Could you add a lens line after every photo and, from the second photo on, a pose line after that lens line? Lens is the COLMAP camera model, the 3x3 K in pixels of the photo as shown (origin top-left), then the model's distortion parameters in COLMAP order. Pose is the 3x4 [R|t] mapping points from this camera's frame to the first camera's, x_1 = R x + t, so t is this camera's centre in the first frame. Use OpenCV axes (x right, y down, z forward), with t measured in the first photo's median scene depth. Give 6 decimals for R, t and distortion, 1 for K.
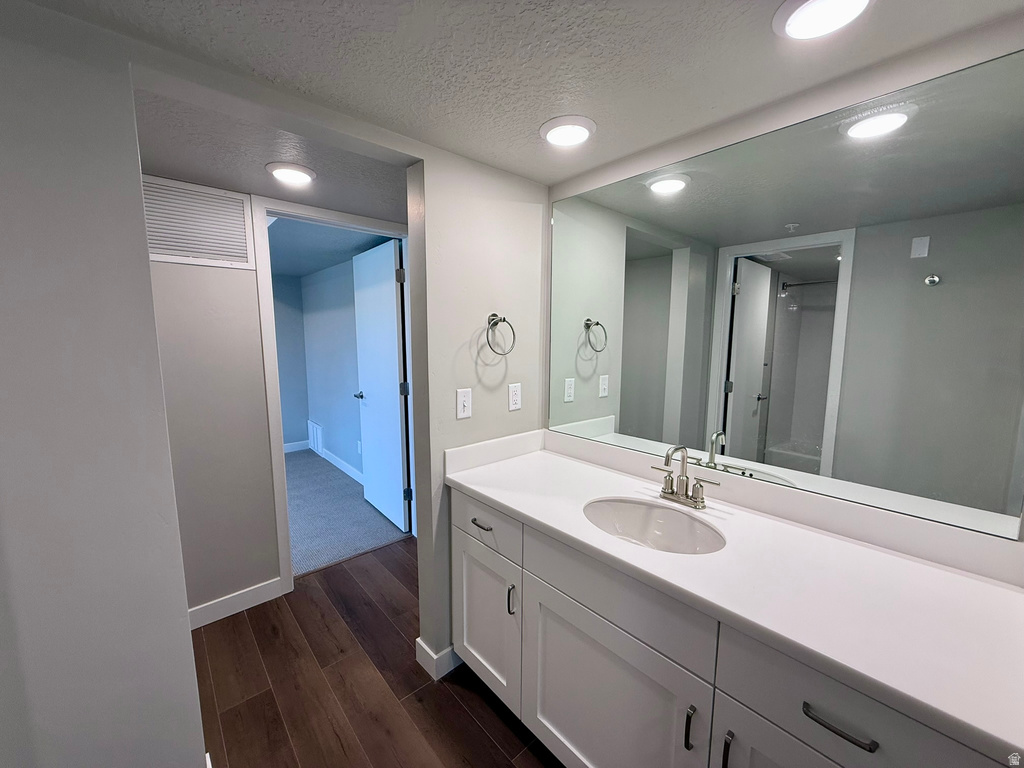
lens RADIAL K [[408.9, 0, 510.6], [0, 408.9, 383.7], [0, 0, 1]] dist [0.001381, 0.000228]
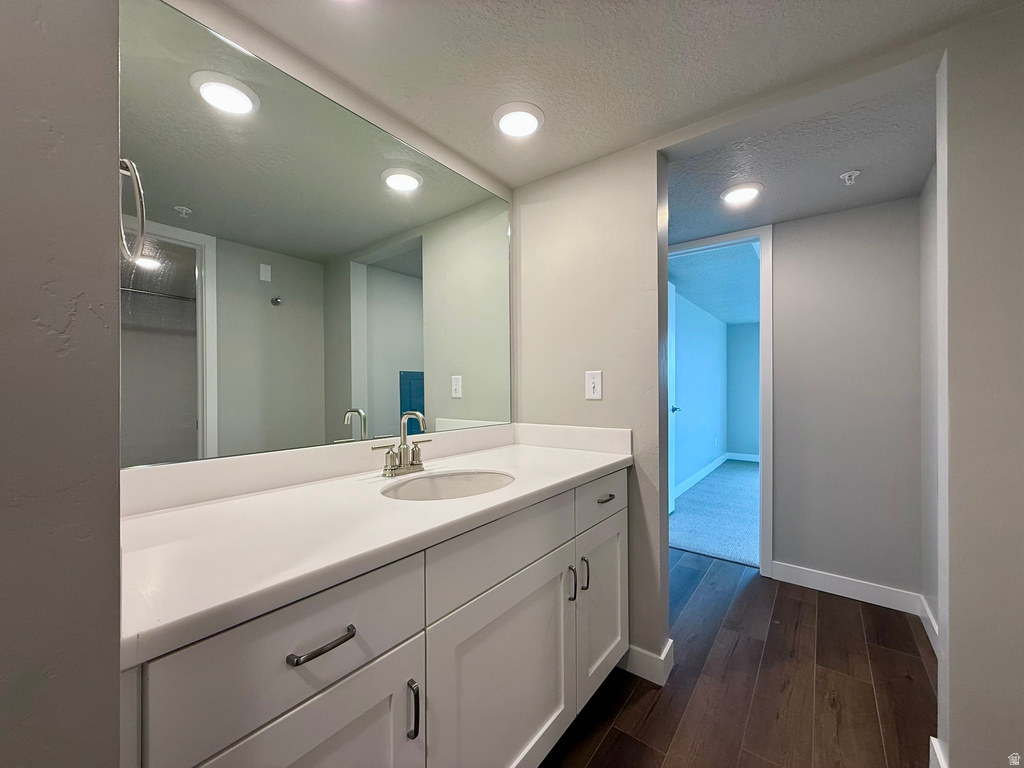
lens RADIAL K [[408.9, 0, 510.6], [0, 408.9, 383.7], [0, 0, 1]] dist [0.001381, 0.000228]
pose [[-0.194566, -0.004150, 0.980881, -0.562684], [0.116755, 0.992784, 0.027360, 0.082981], [-0.973916, 0.119846, -0.192678, 0.895022]]
